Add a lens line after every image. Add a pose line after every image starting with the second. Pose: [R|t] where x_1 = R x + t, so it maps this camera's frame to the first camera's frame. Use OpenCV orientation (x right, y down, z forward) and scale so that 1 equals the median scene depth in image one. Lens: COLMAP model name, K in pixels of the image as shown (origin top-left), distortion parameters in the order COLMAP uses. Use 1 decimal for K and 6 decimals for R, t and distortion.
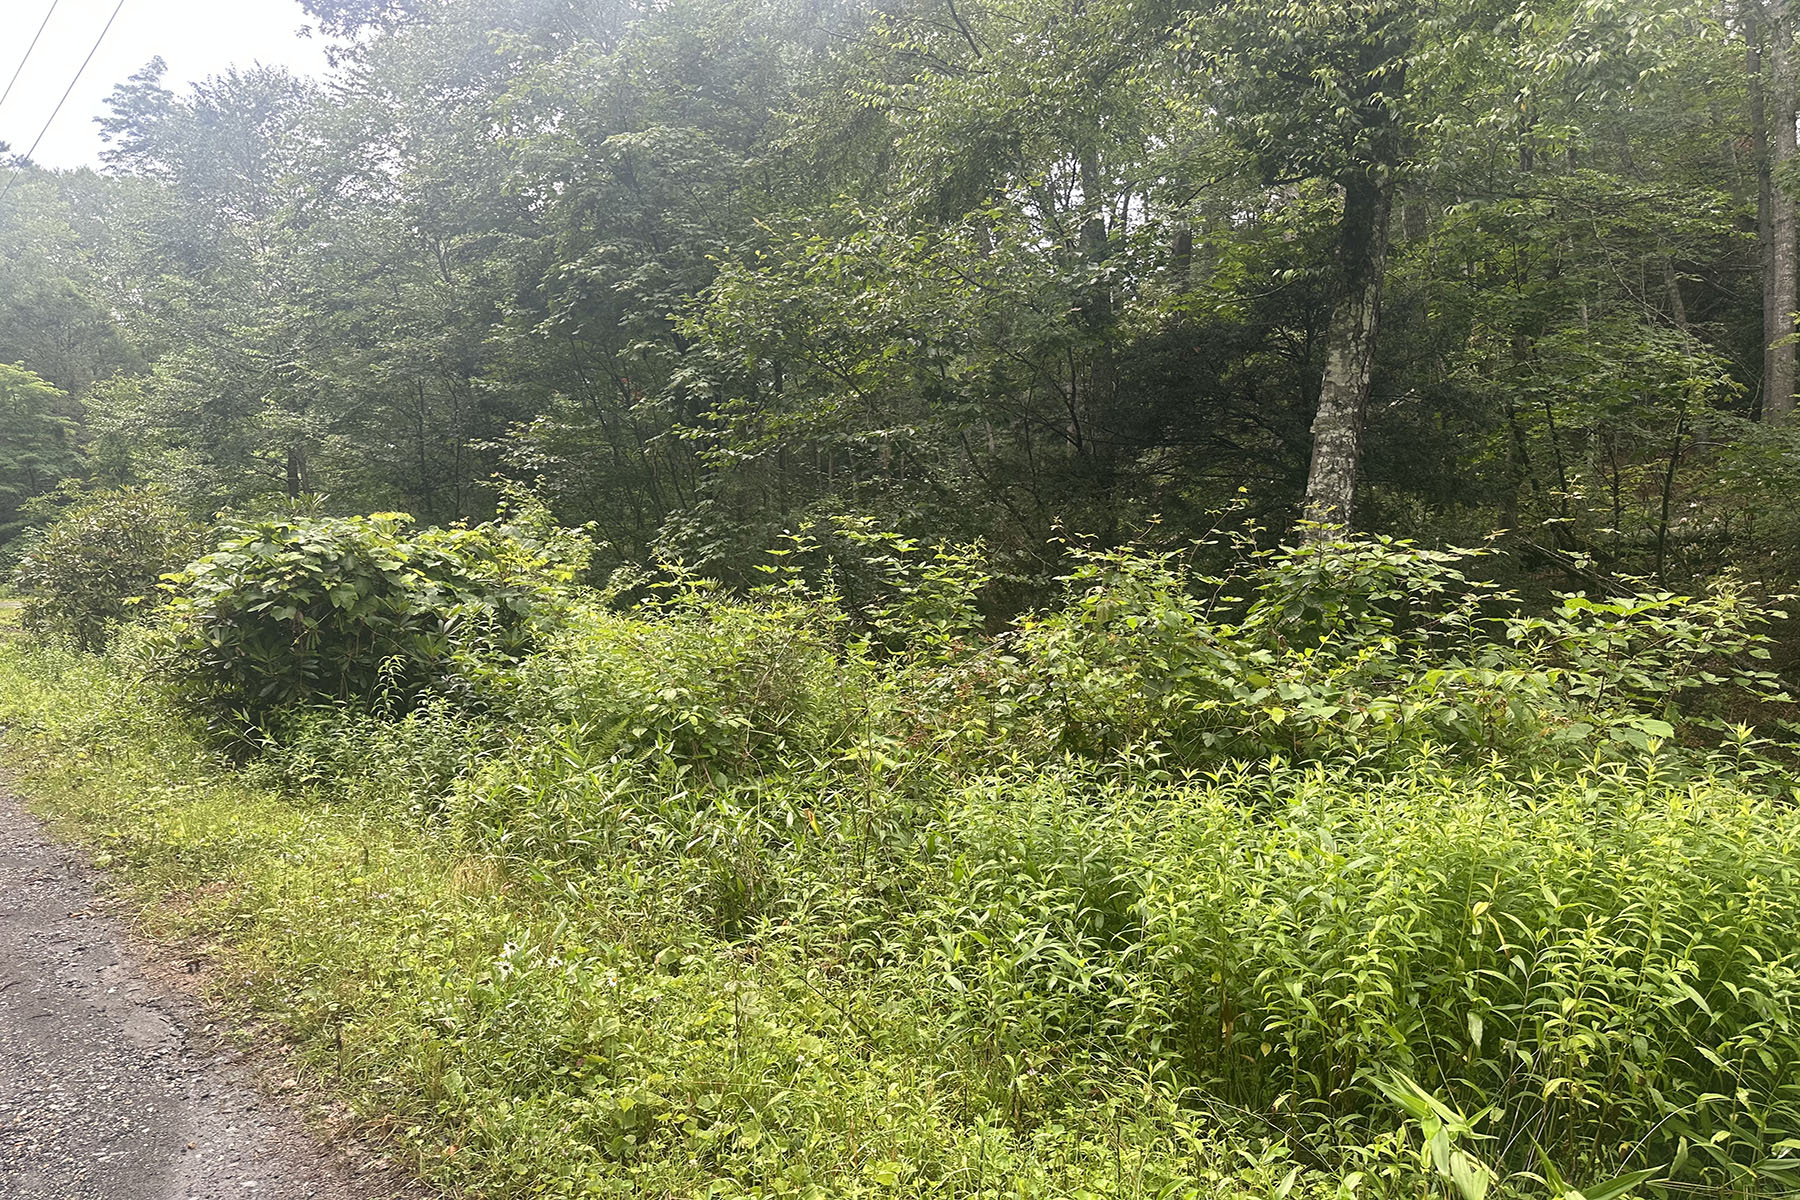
lens RADIAL K [[1275.0, 0, 895.2], [0, 1275.0, 609.2], [0, 0, 1]] dist [0.078631, -0.093022]
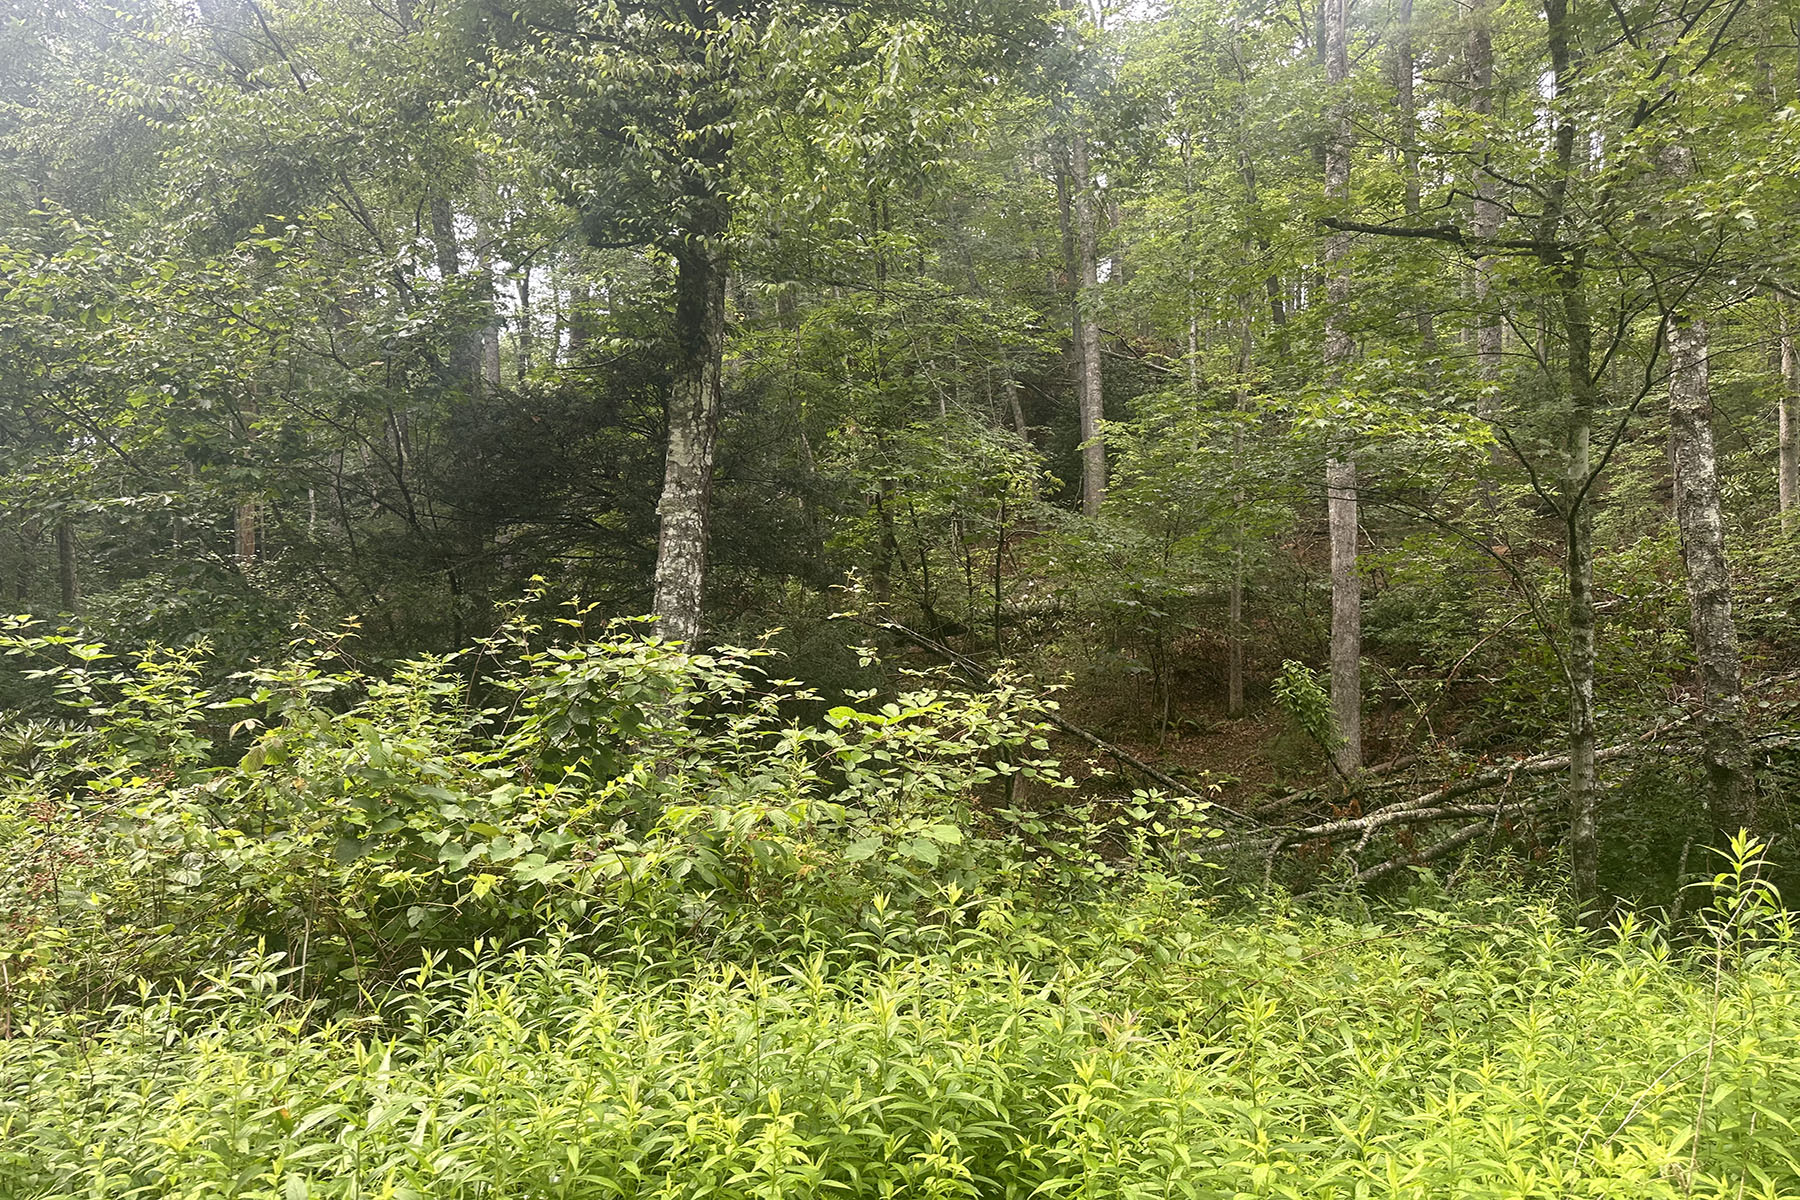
lens RADIAL K [[1275.0, 0, 895.2], [0, 1275.0, 609.2], [0, 0, 1]] dist [0.078631, -0.093022]
pose [[0.907545, -0.014603, 0.419701, 0.091561], [0.039874, 0.997877, -0.051502, -0.013608], [-0.418058, 0.063475, 0.906200, 0.088465]]
